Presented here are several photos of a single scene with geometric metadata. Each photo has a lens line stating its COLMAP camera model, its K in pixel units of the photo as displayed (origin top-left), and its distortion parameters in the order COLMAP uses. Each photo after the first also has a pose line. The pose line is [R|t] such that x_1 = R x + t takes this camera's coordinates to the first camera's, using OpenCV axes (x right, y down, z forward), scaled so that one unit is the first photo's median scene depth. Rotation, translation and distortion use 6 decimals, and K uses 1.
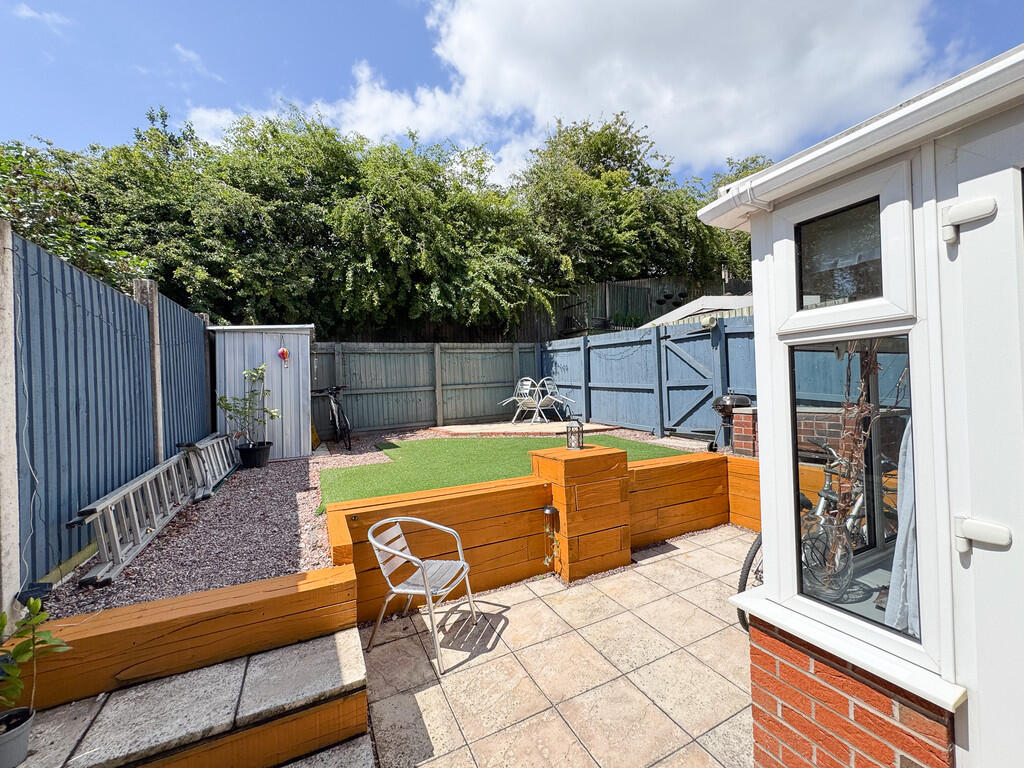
lens RADIAL K [[408.0, 0, 515.0], [0, 408.0, 386.3], [0, 0, 1]] dist [-0.002142, -0.000100]
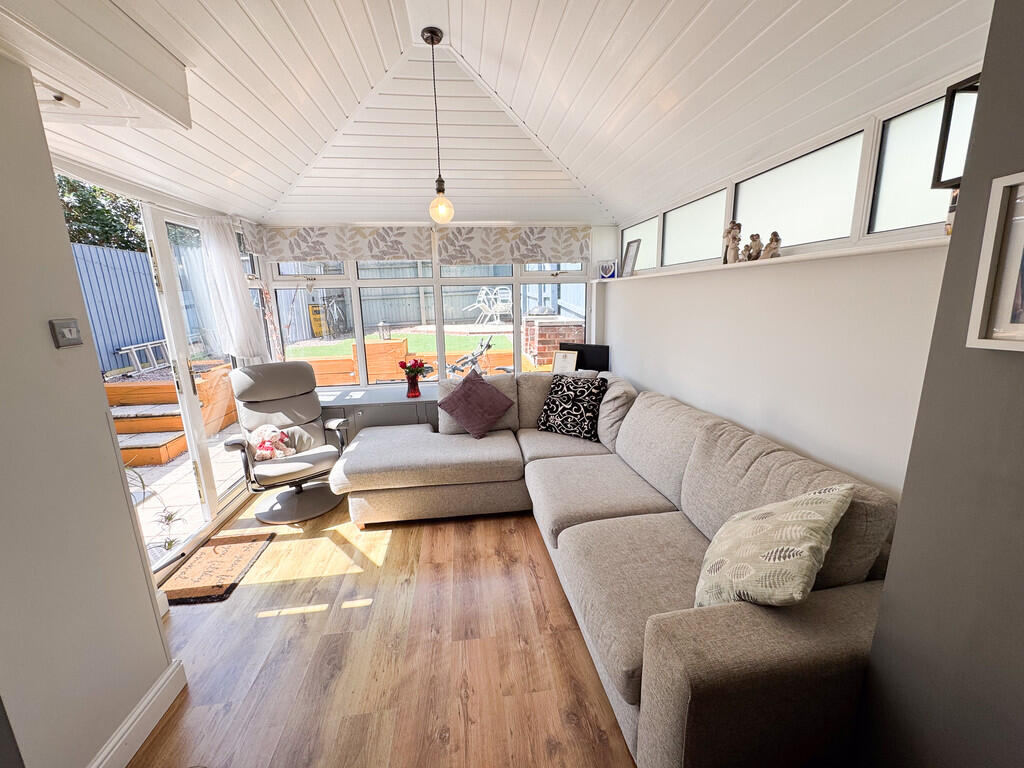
lens RADIAL K [[408.0, 0, 513.5], [0, 408.0, 382.0], [0, 0, 1]] dist [-0.002142, -0.000100]
pose [[0.941979, 0.077932, -0.326499, 0.527930], [-0.003229, 0.974735, 0.223343, -0.018179], [0.335656, -0.209330, 0.918431, -0.139355]]
